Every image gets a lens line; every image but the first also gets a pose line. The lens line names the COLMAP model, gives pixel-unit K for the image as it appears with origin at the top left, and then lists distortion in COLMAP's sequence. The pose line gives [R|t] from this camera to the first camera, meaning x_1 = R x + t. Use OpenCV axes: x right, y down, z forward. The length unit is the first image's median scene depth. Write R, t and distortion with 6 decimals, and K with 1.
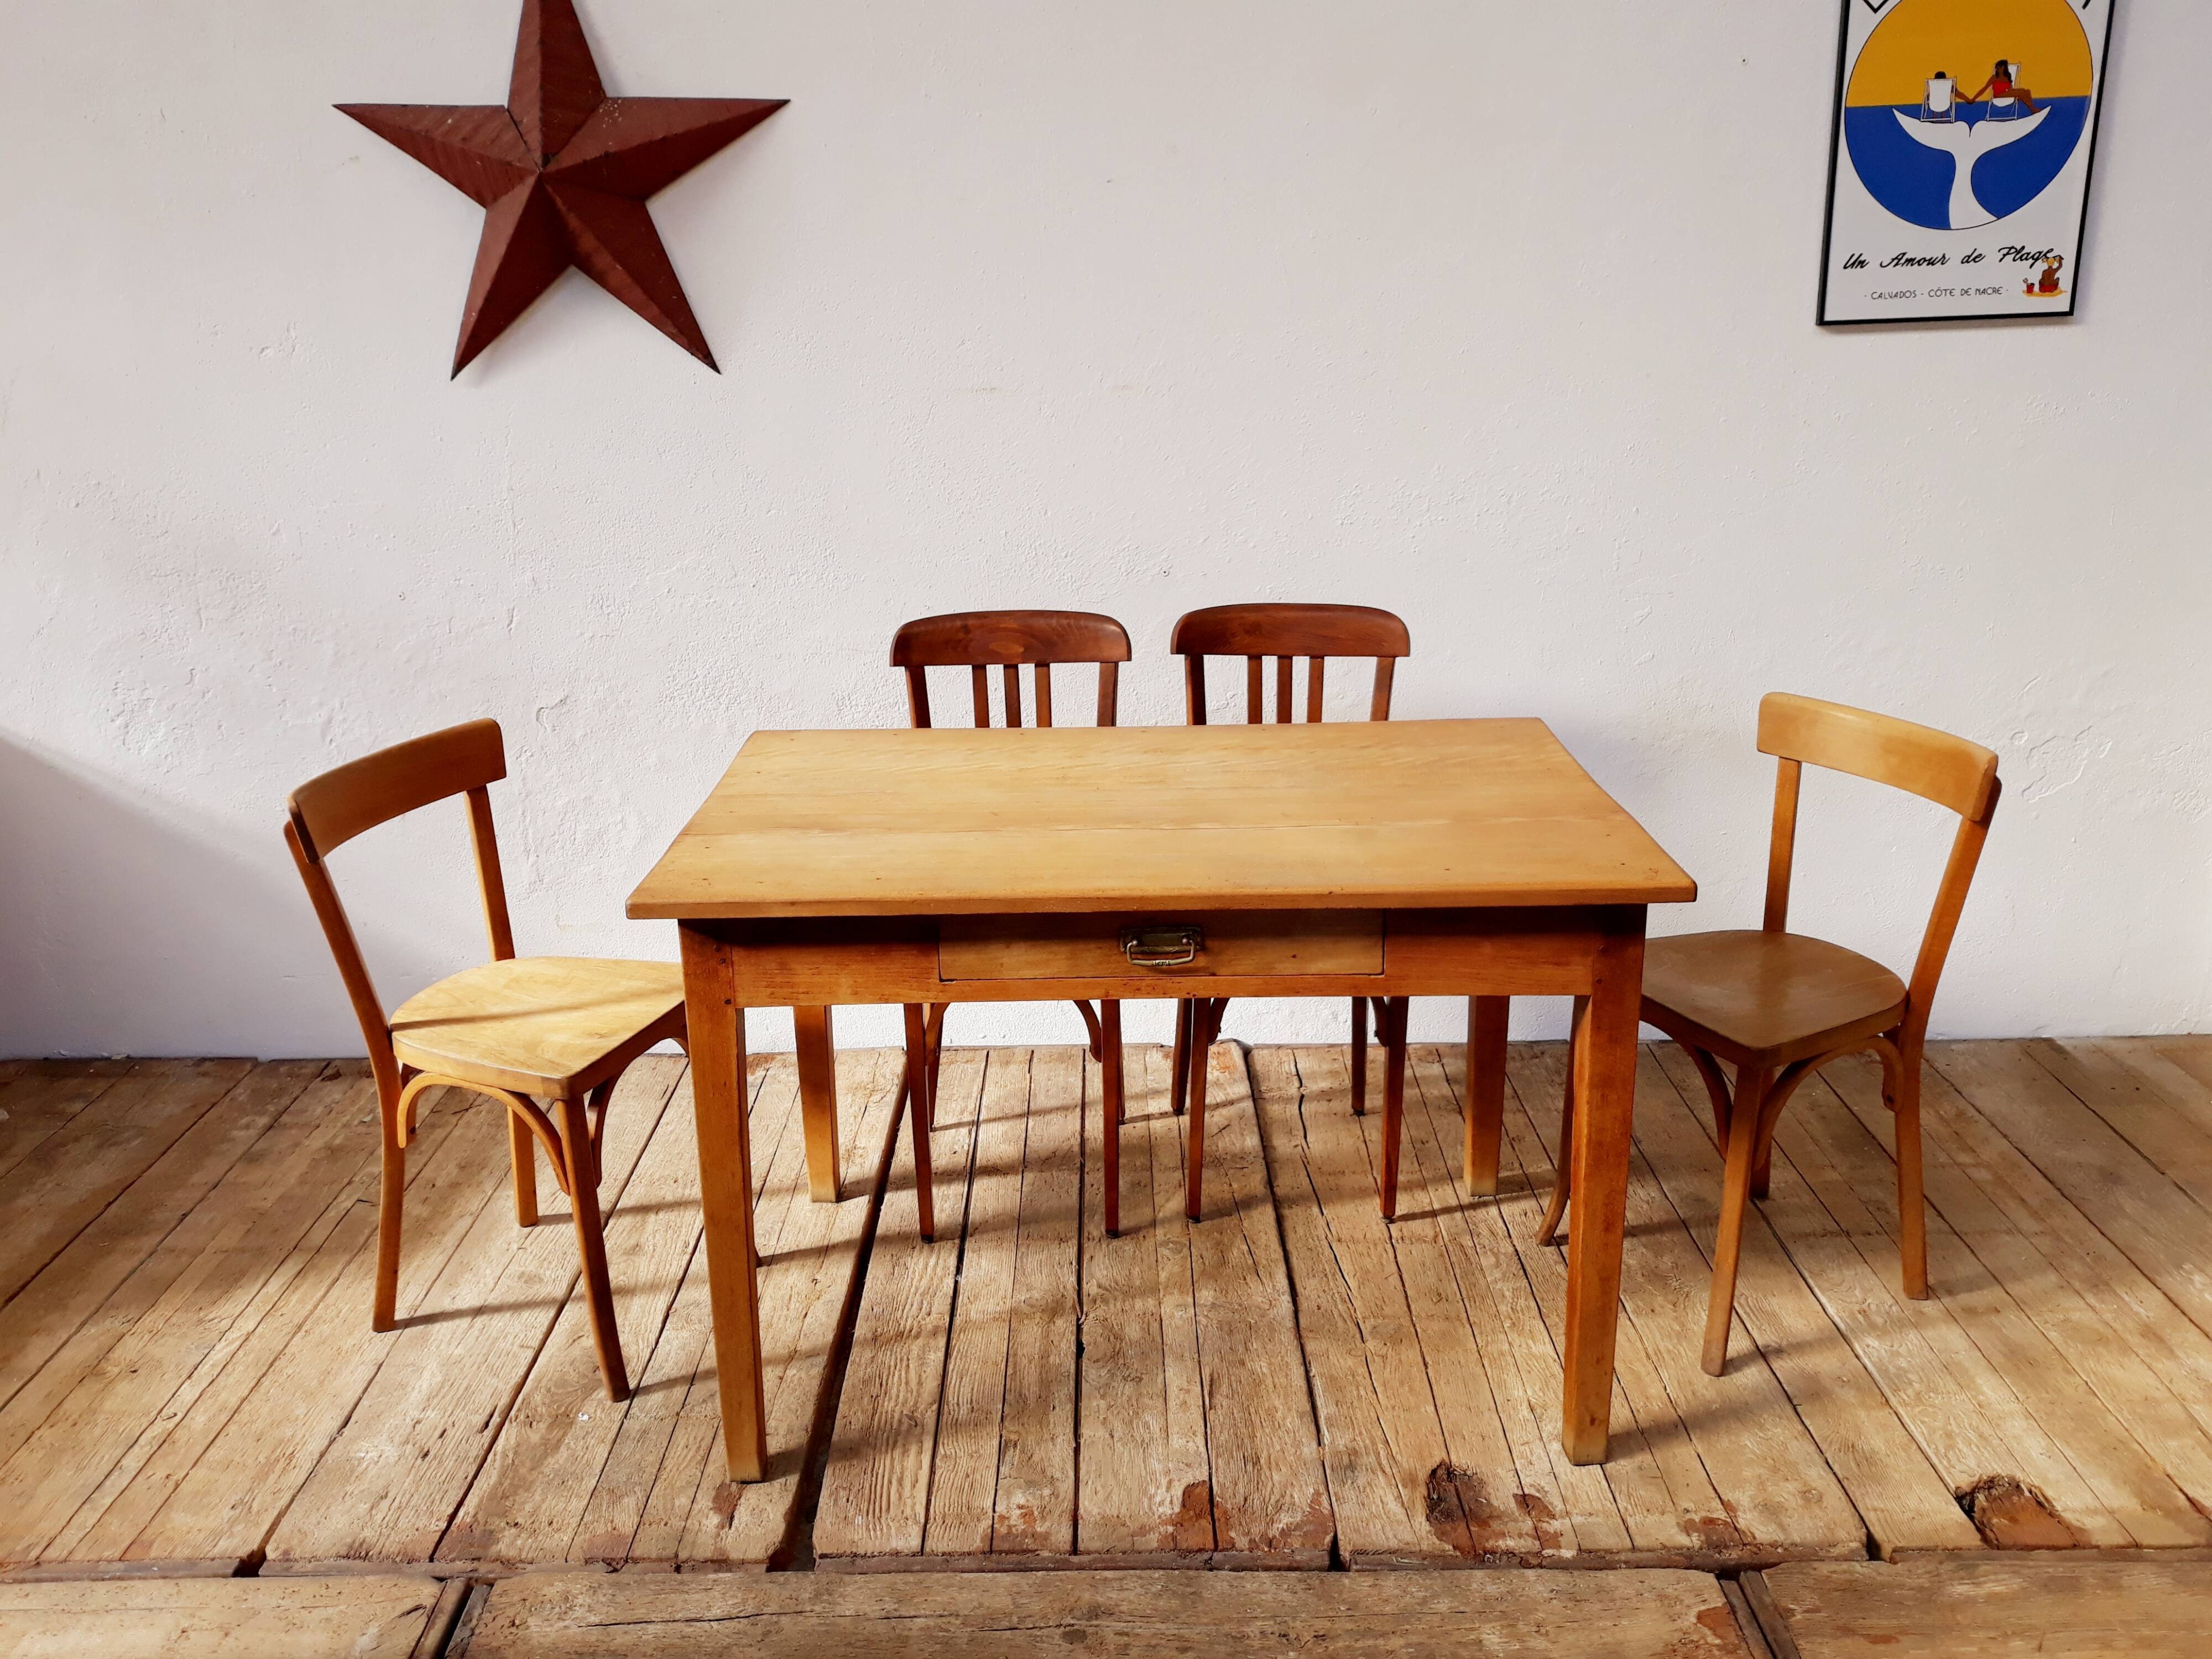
lens RADIAL K [[1843.5, 0, 1082.9], [0, 1843.5, 823.6], [0, 0, 1]] dist [-0.007301, -0.039334]
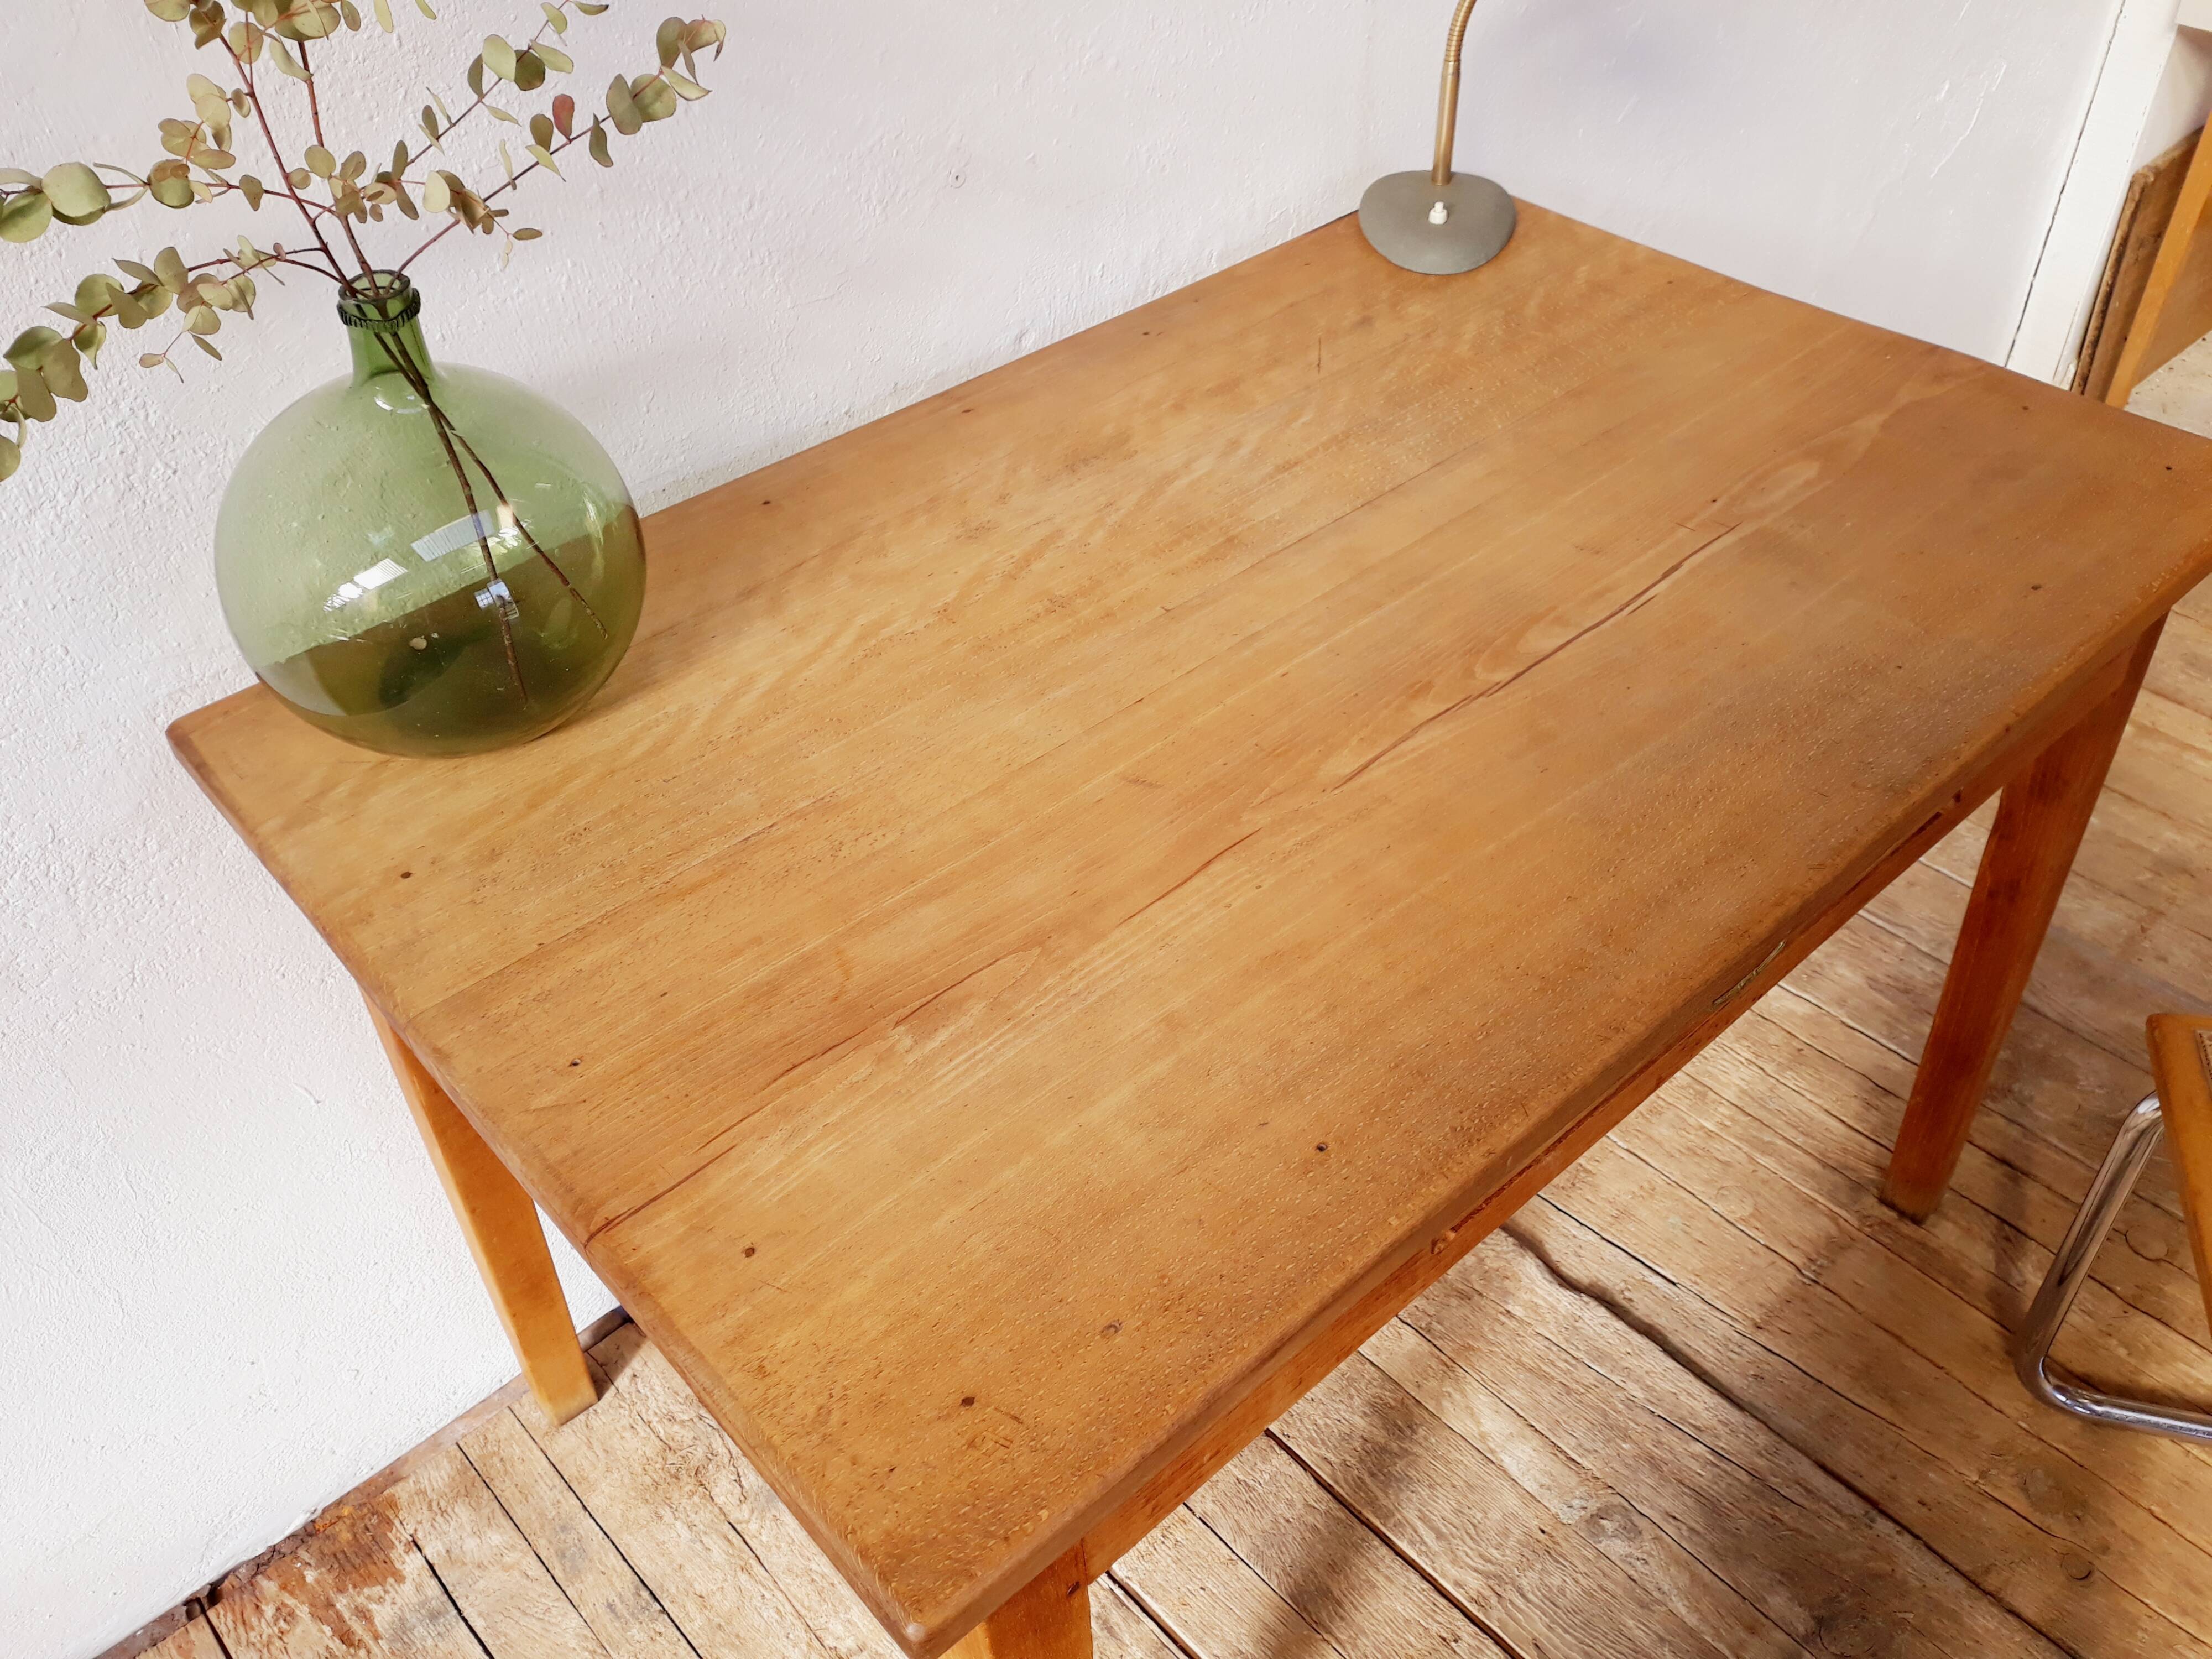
lens RADIAL K [[1843.5, 0, 1087.6], [0, 1843.5, 833.9], [0, 0, 1]] dist [-0.007301, -0.039334]
pose [[0.743581, -0.444617, 0.499403, -0.294523], [0.219928, 0.867961, 0.445282, -0.200842], [-0.631442, -0.221270, 0.743183, 0.702736]]
